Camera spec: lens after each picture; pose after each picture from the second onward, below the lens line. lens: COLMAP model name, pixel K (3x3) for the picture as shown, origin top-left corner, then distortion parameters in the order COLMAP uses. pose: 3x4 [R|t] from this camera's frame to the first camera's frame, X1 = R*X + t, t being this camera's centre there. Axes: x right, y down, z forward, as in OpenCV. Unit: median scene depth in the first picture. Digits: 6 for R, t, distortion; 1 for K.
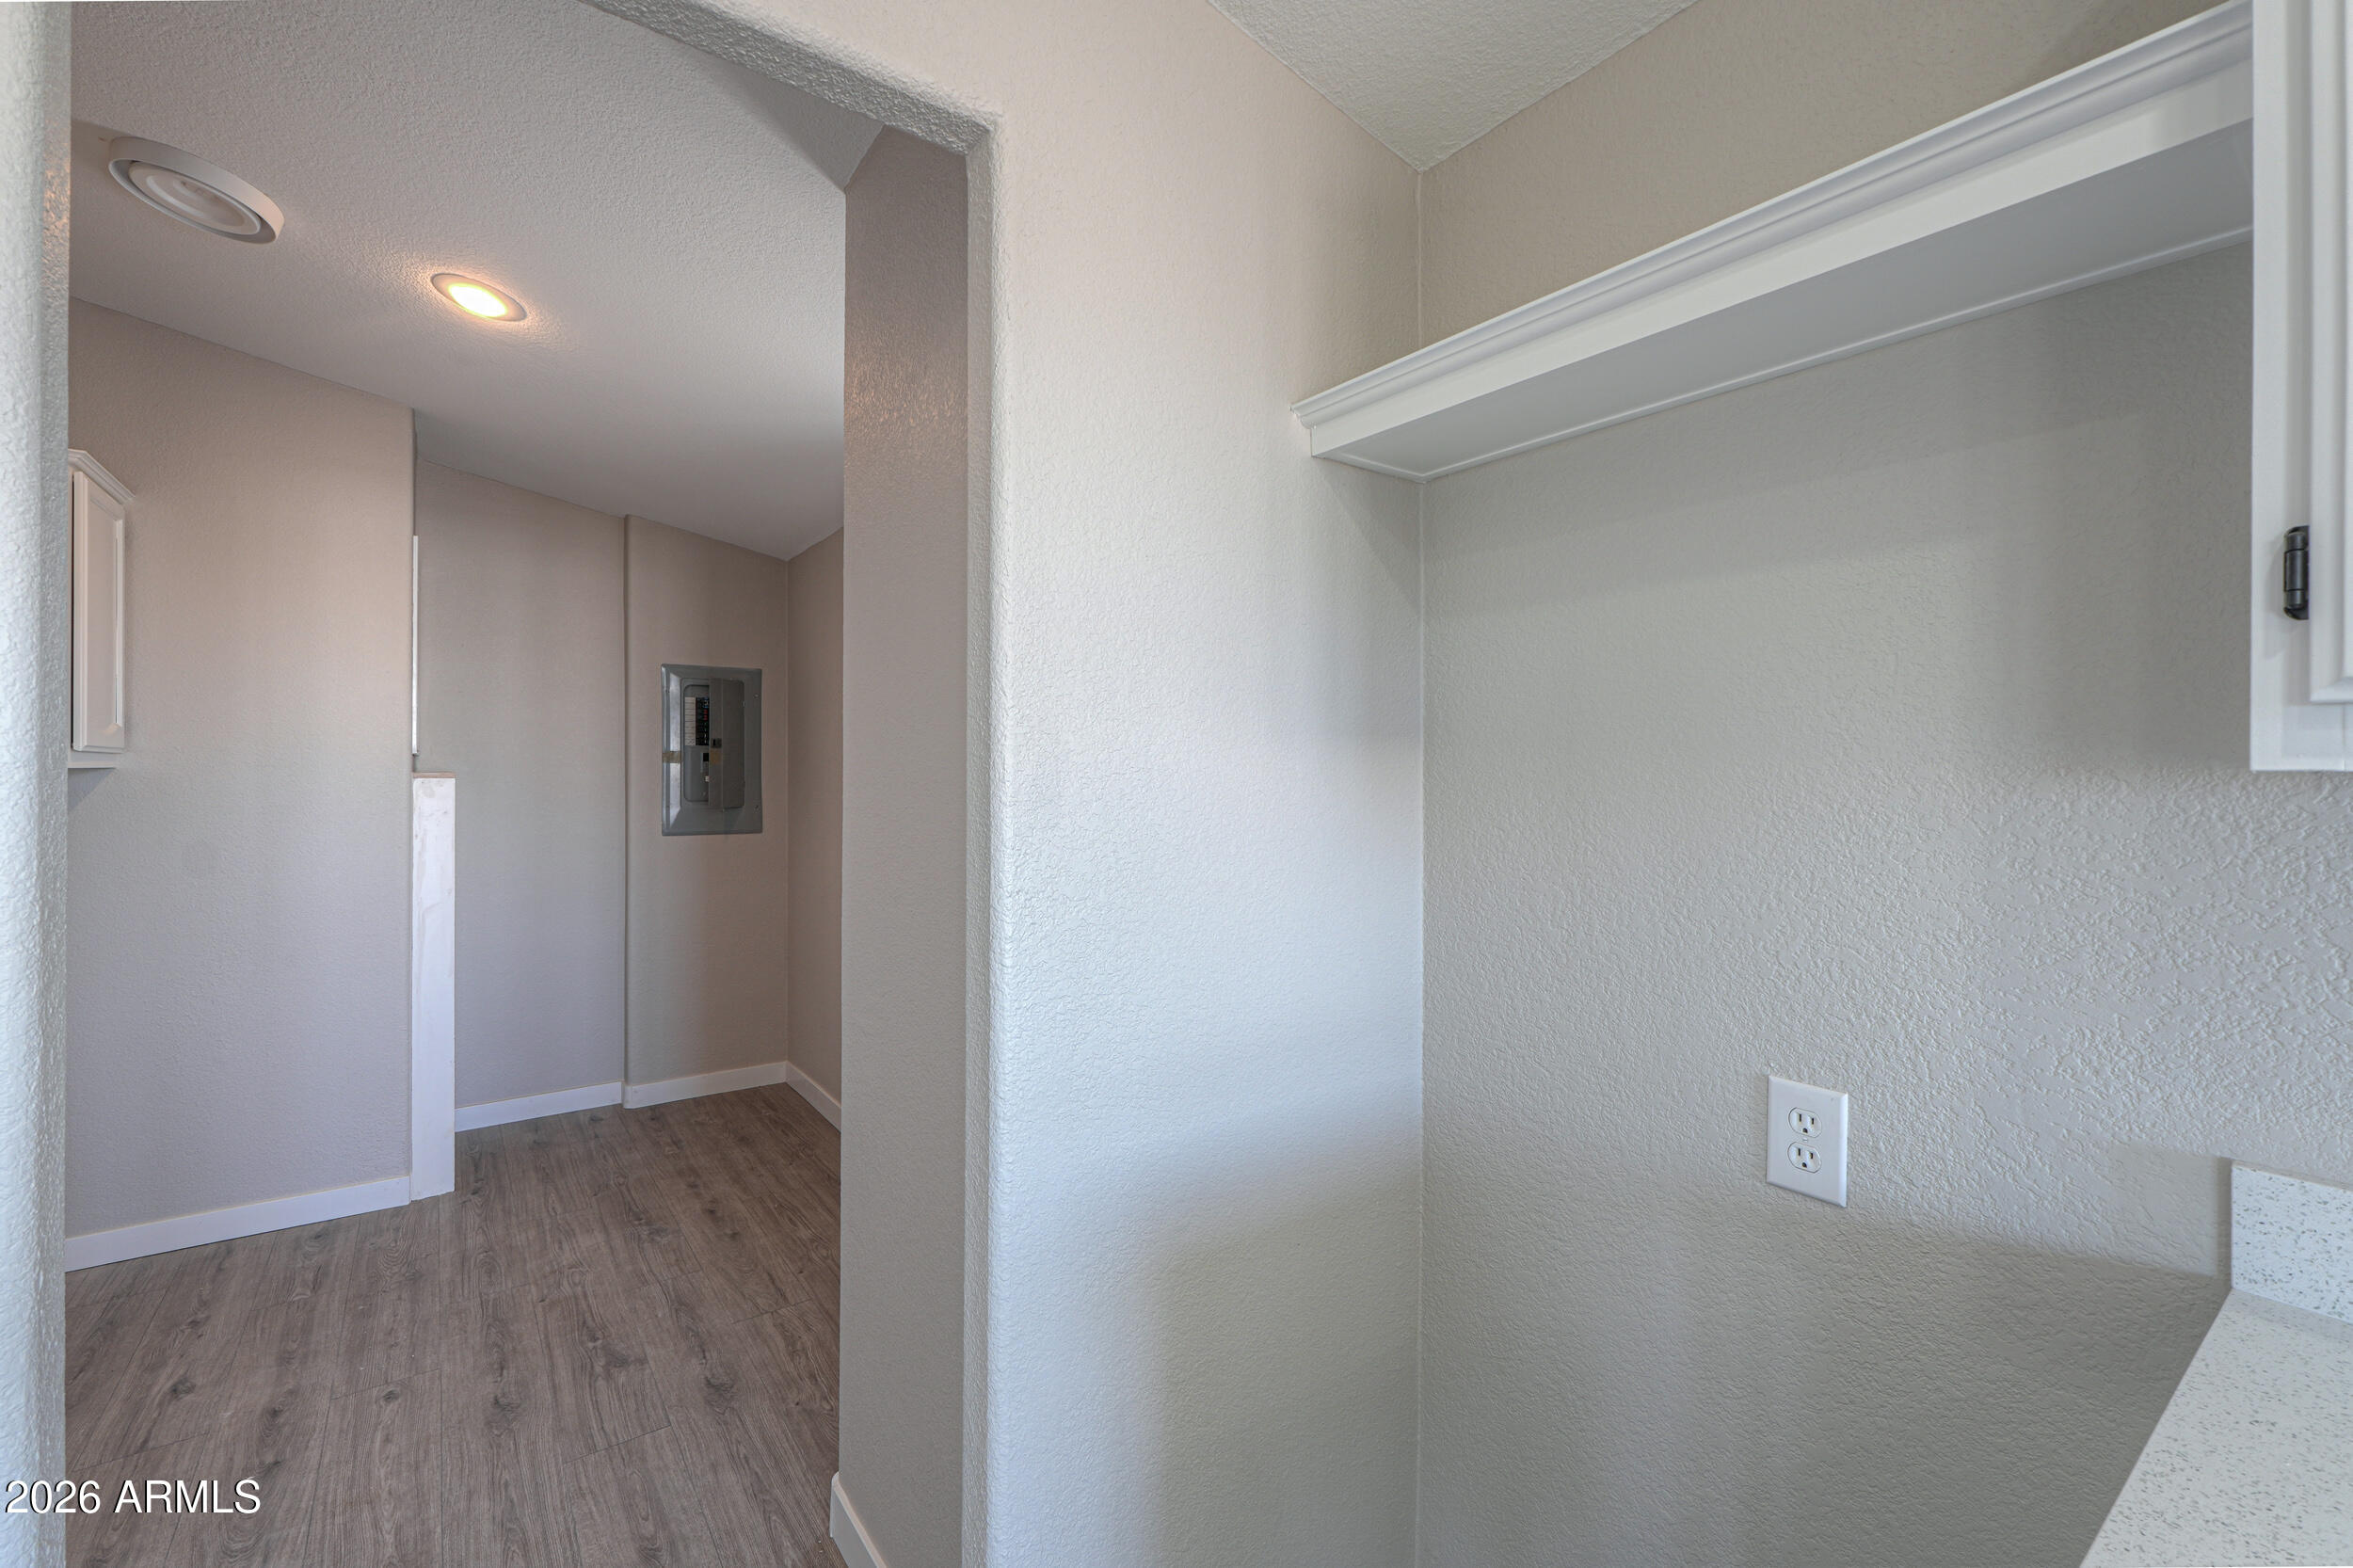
lens RADIAL K [[980.8, 0, 1153.3], [0, 980.8, 776.1], [0, 0, 1]] dist [-0.004705, 0.001270]
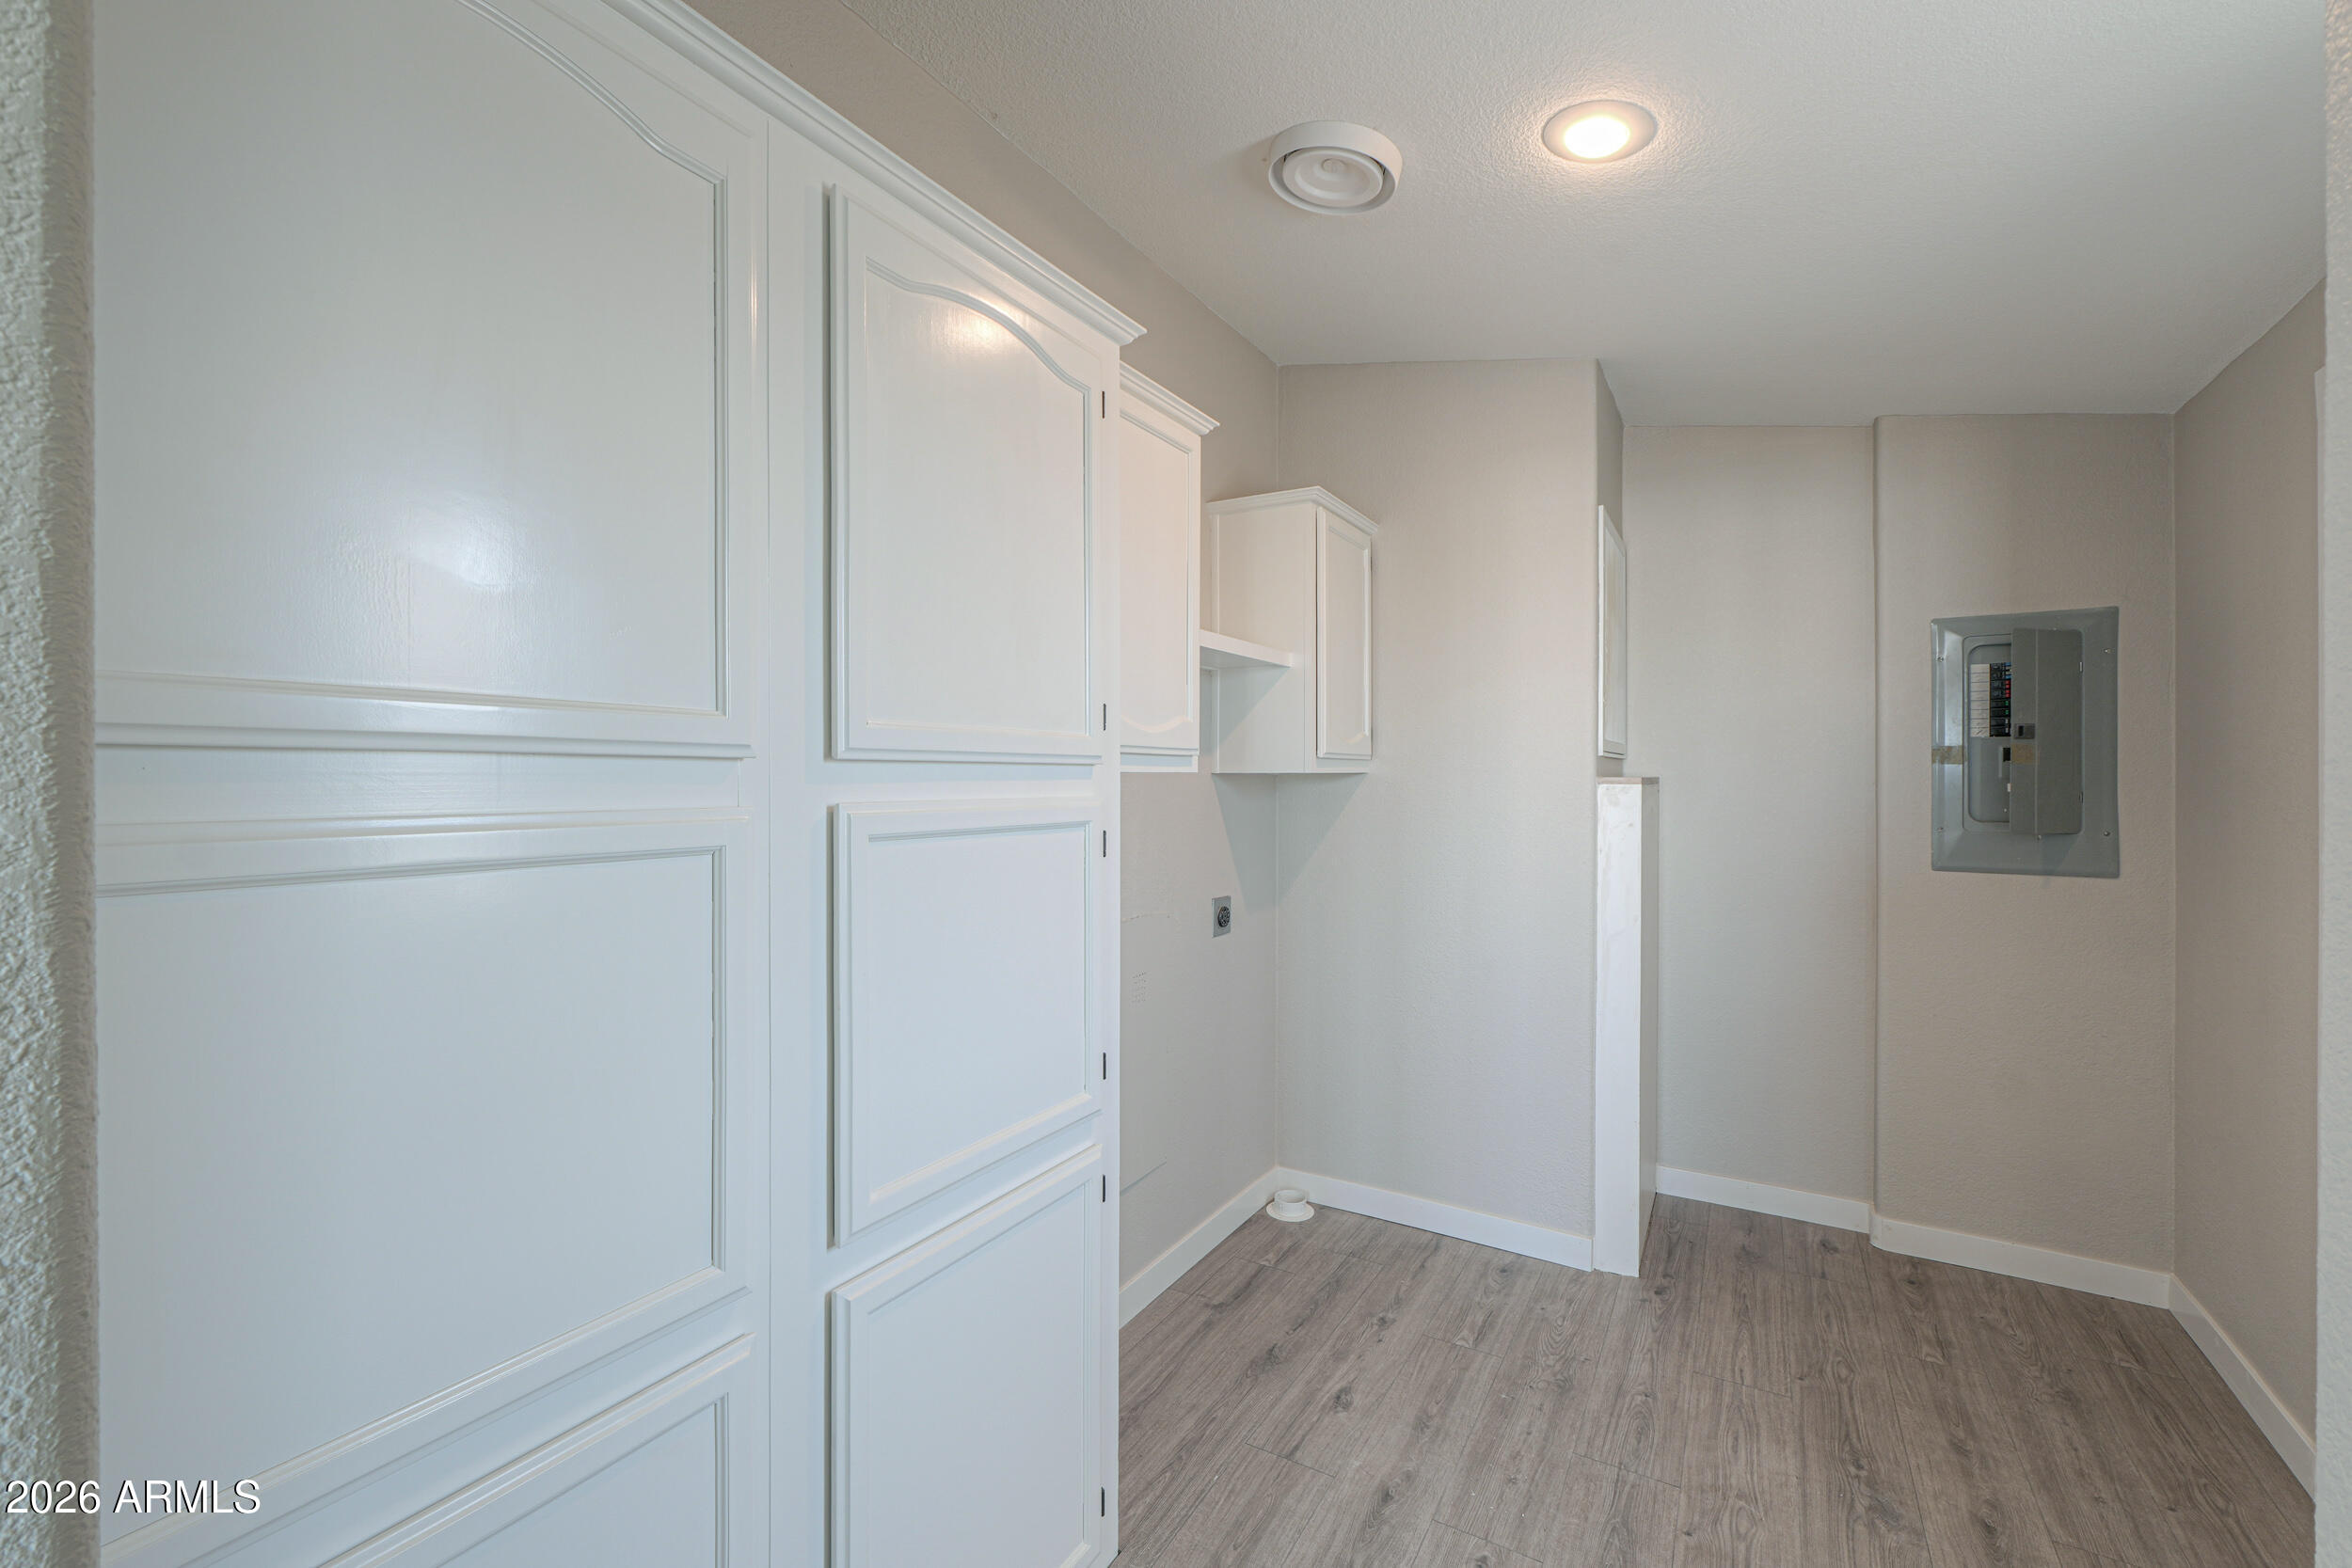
lens RADIAL K [[980.3, 0, 1184.4], [0, 980.3, 774.3], [0, 0, 1]] dist [-0.004705, 0.001270]
pose [[0.397204, -0.001952, -0.917728, -0.101957], [-0.004705, 0.999980, -0.004163, -0.000977], [0.917718, 0.005971, 0.397187, 0.314401]]
